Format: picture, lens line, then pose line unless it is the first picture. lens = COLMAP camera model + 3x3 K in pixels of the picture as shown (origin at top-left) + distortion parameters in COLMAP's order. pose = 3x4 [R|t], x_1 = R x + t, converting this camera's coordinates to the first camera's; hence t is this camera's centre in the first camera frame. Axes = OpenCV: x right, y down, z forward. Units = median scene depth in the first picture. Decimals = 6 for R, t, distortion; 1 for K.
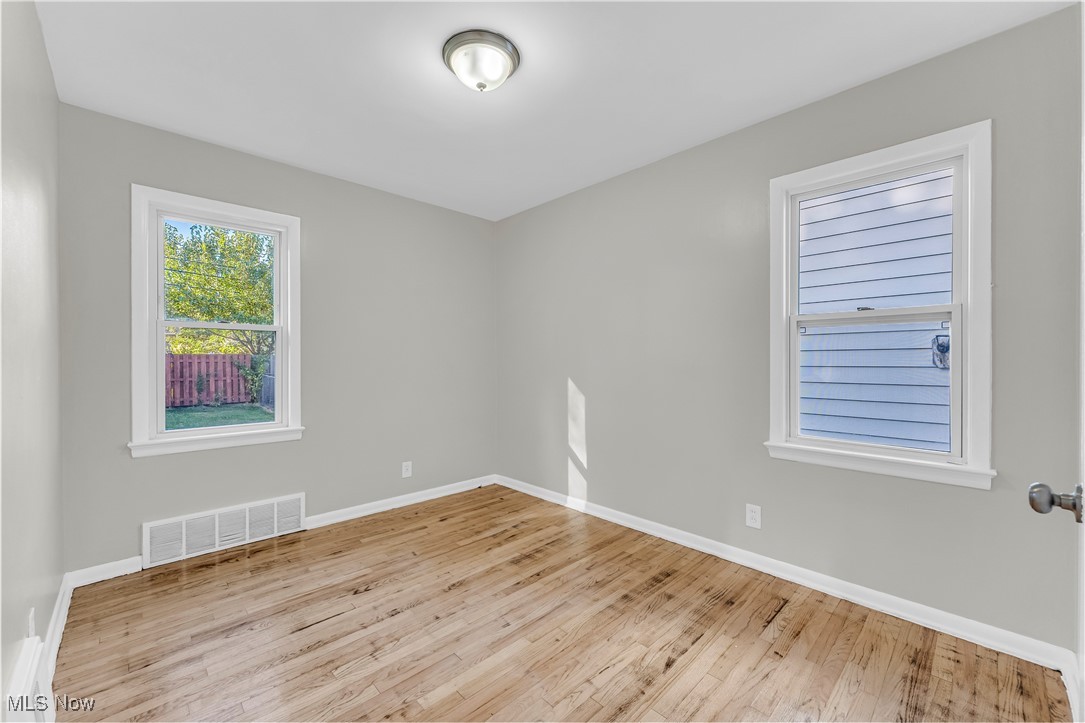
lens RADIAL K [[427.6, 0, 542.5], [0, 427.6, 361.5], [0, 0, 1]] dist [-0.000662, -0.000178]
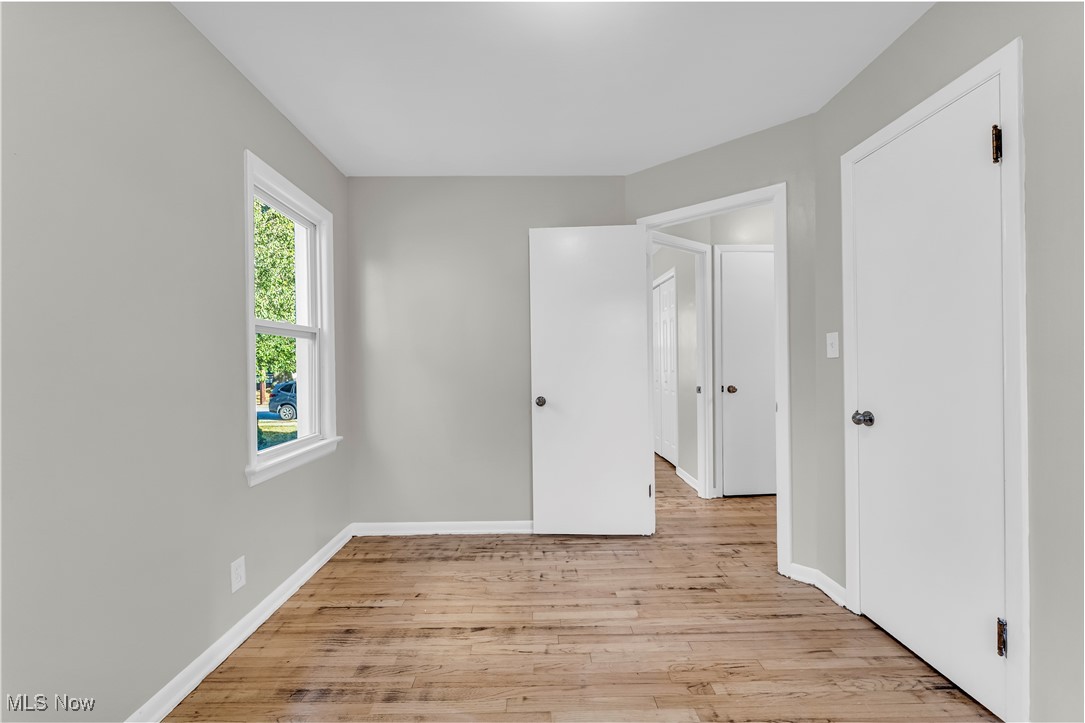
lens RADIAL K [[427.6, 0, 542.5], [0, 427.6, 361.5], [0, 0, 1]] dist [-0.000662, -0.000178]
pose [[-0.730928, 0.011822, 0.682353, -0.540659], [0.015989, 0.999872, -0.000196, -0.008647], [-0.682268, 0.010767, -0.731023, 1.498964]]
